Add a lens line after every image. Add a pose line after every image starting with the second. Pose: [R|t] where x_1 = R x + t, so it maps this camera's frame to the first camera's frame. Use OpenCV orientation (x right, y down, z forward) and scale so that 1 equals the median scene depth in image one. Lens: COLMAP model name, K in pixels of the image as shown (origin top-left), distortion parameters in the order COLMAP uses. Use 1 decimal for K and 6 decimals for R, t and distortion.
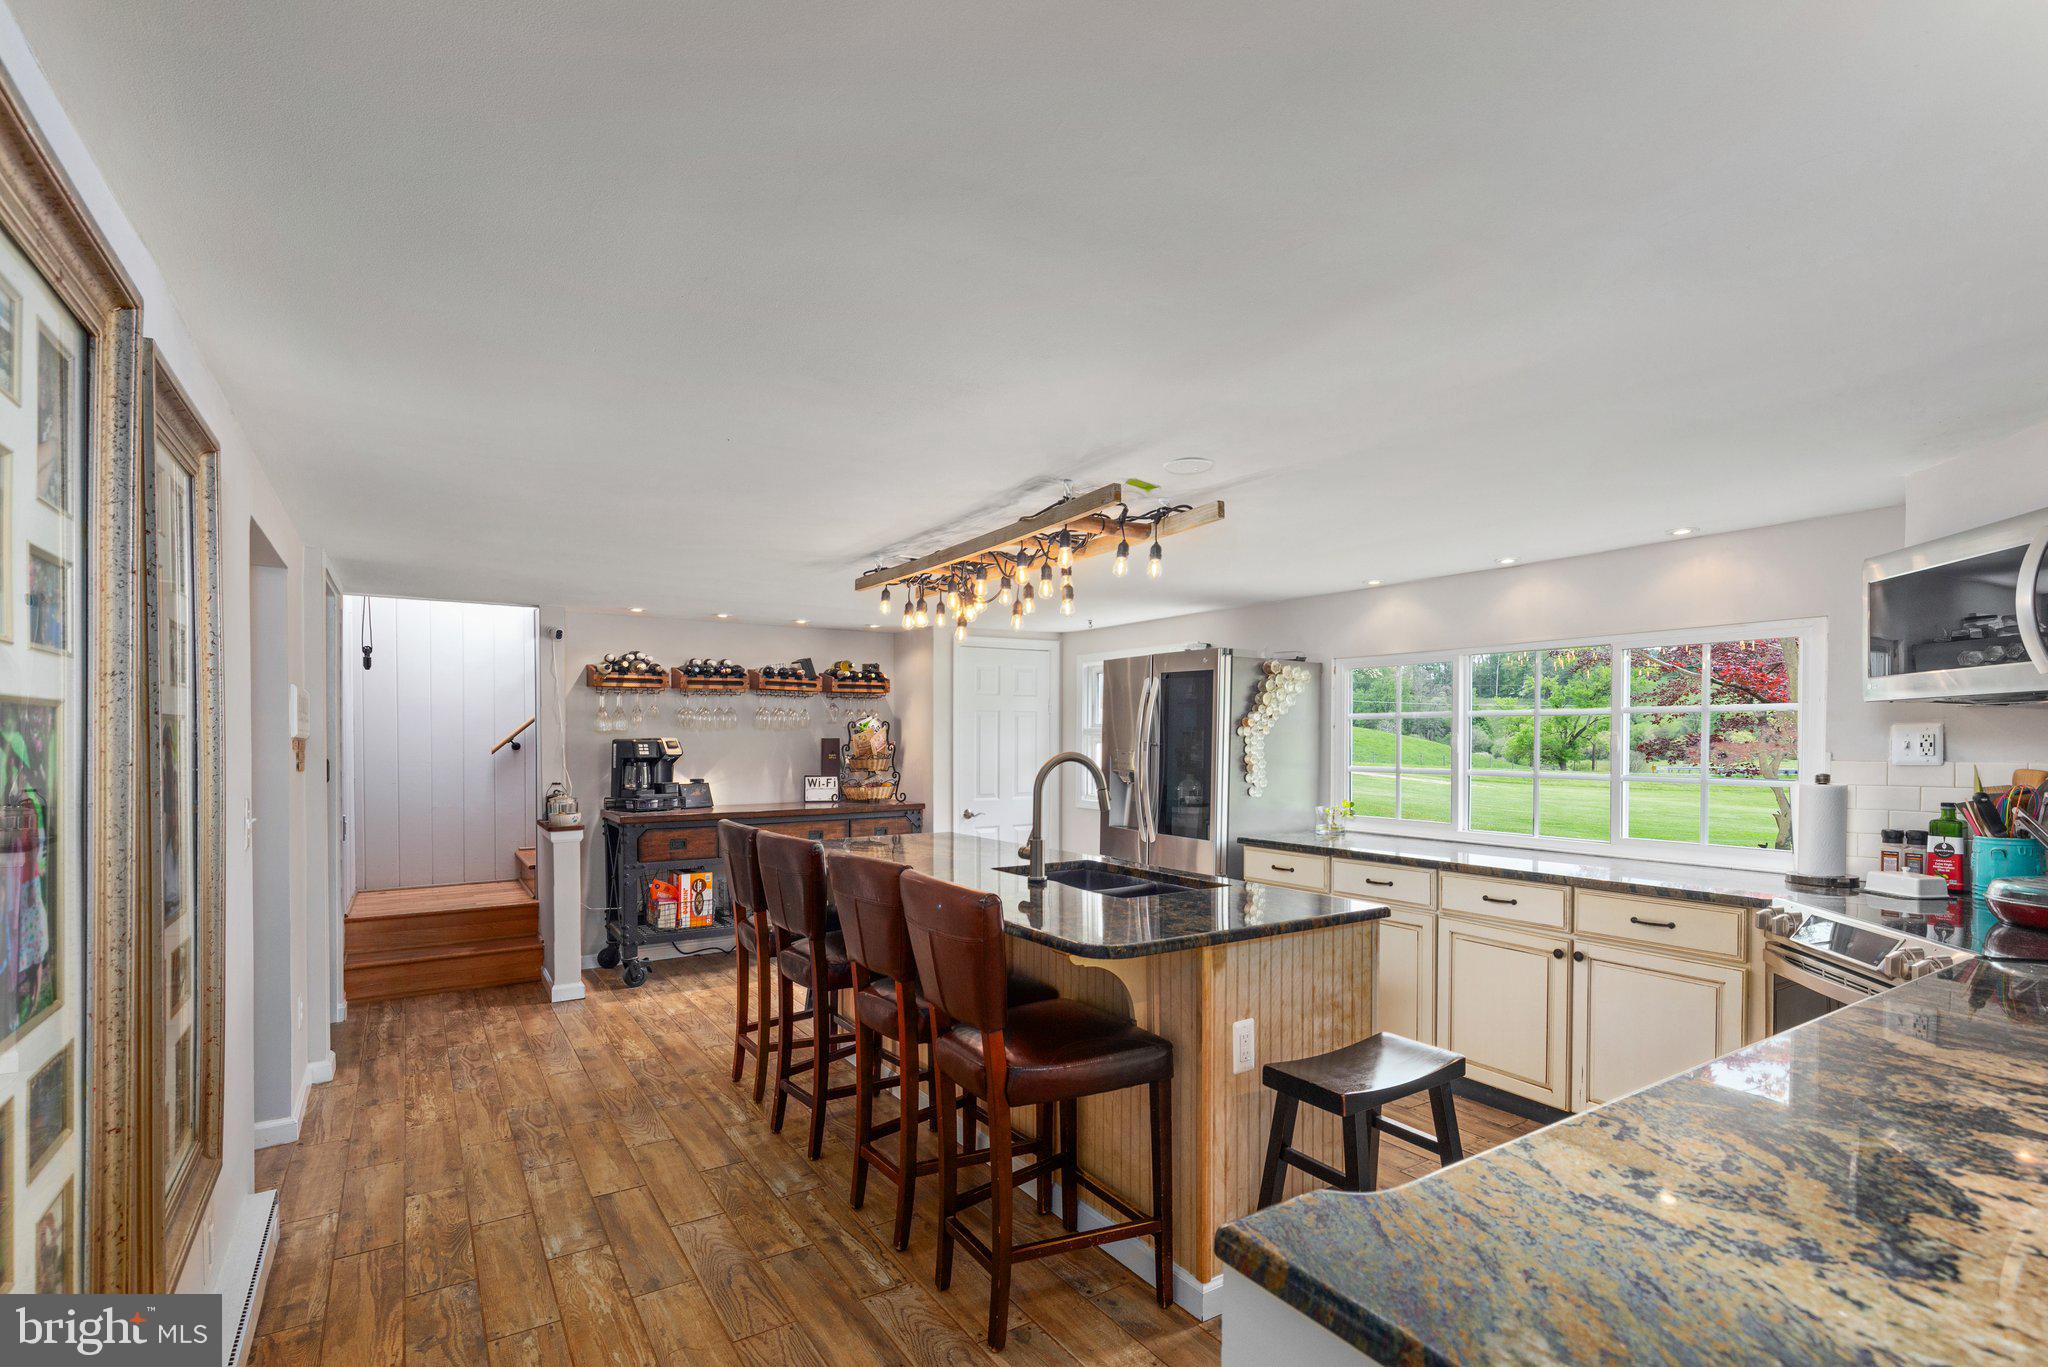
lens RADIAL K [[915.9, 0, 1038.9], [0, 915.9, 735.4], [0, 0, 1]] dist [0.008448, -0.002549]
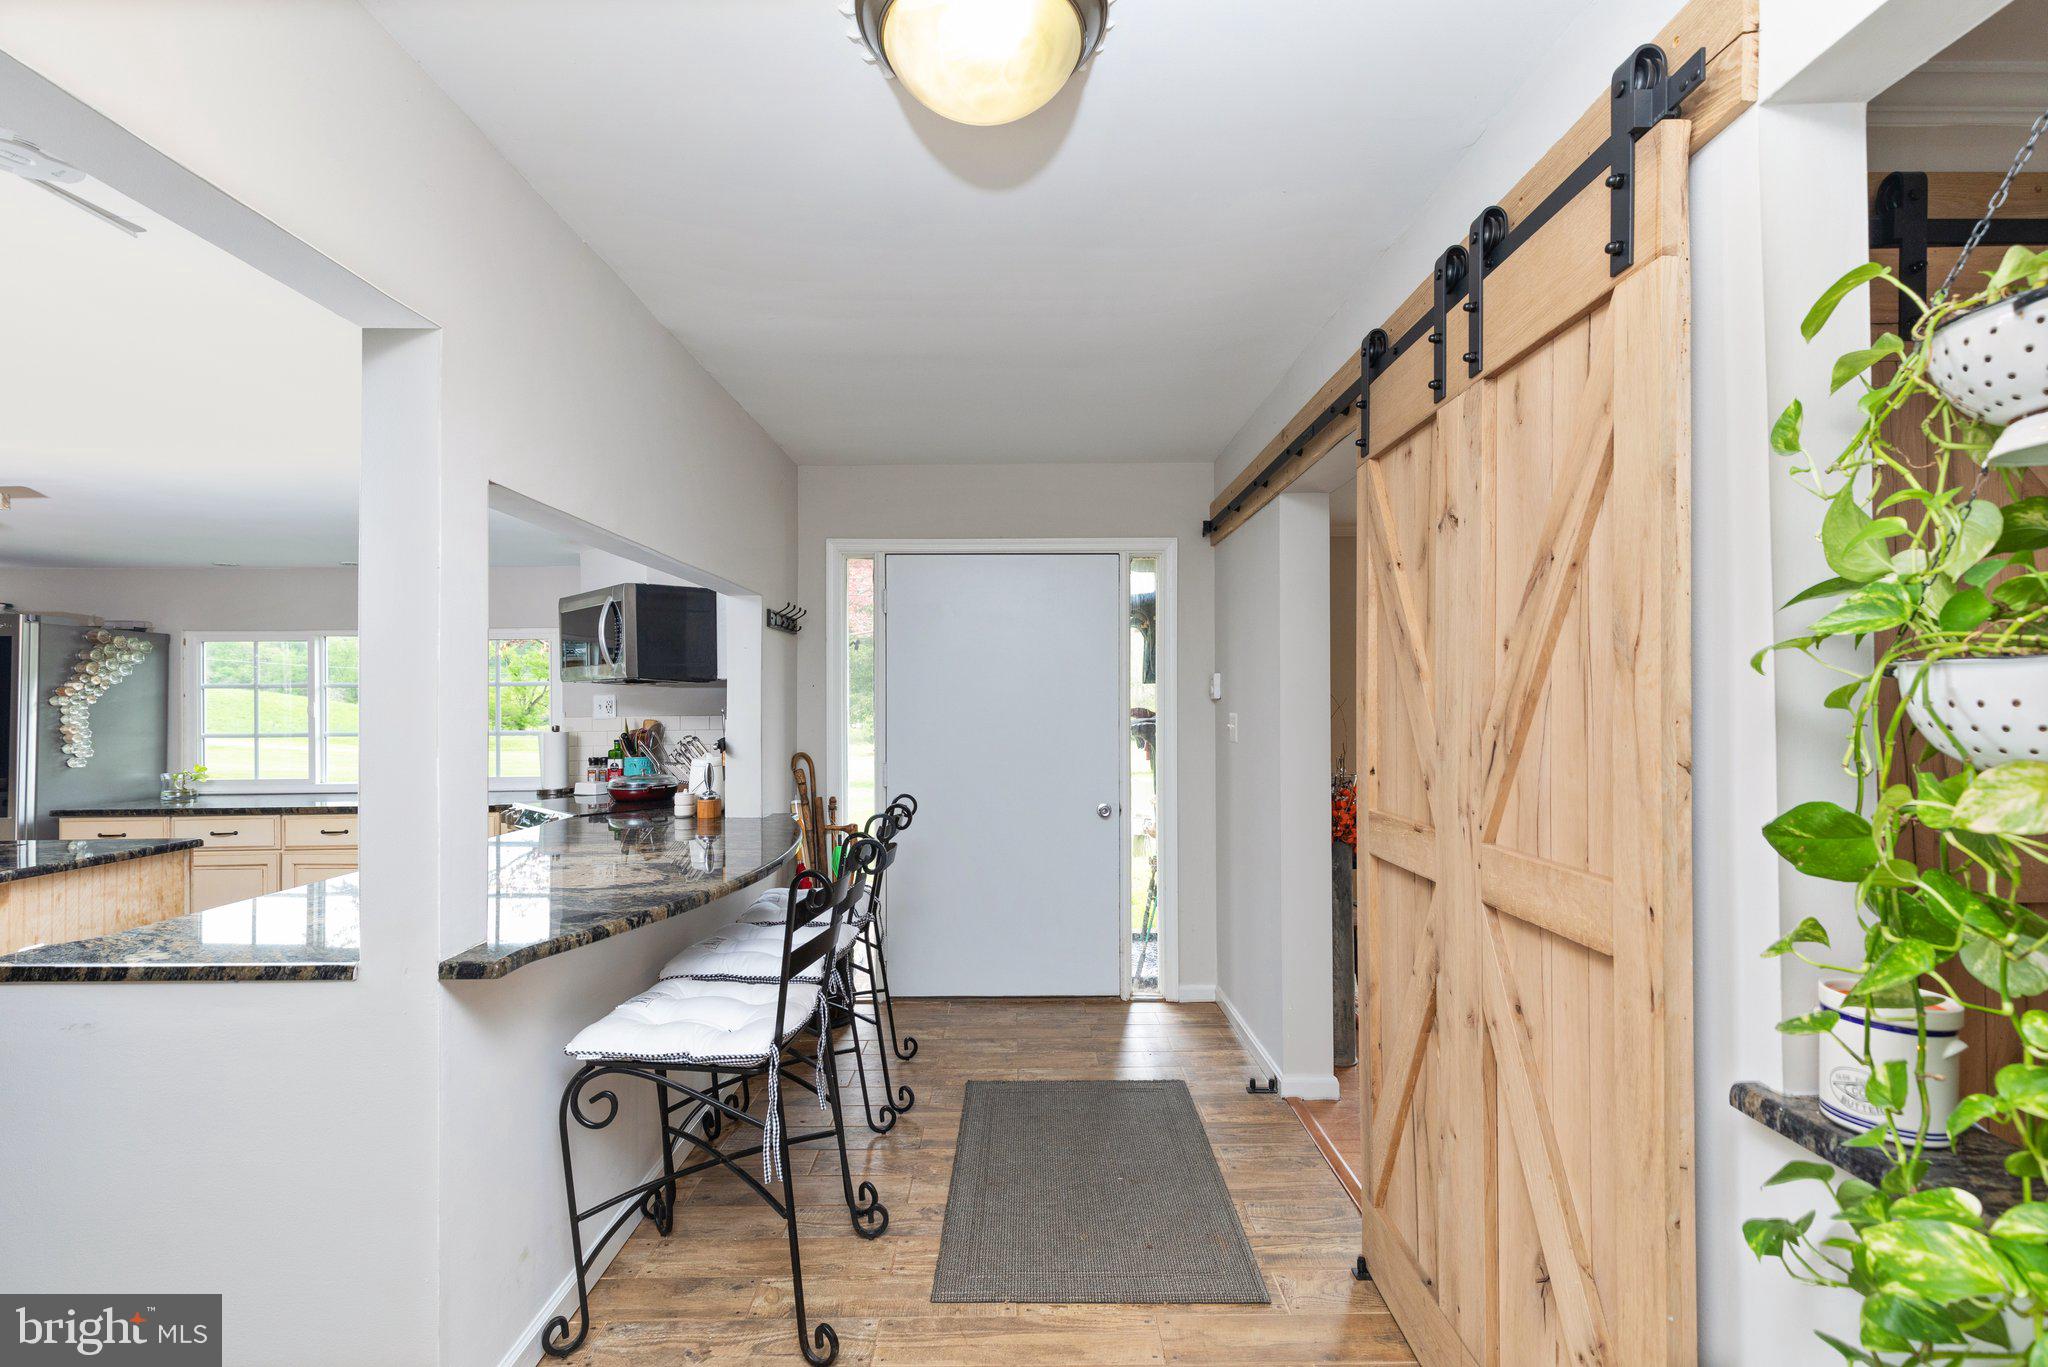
lens RADIAL K [[915.9, 0, 1022.8], [0, 915.9, 695.1], [0, 0, 1]] dist [0.008448, -0.002549]
pose [[0.538750, 0.000851, 0.842465, -0.054391], [0.005322, 0.999976, -0.004414, -0.000728], [-0.842449, 0.006862, 0.538733, -0.425012]]
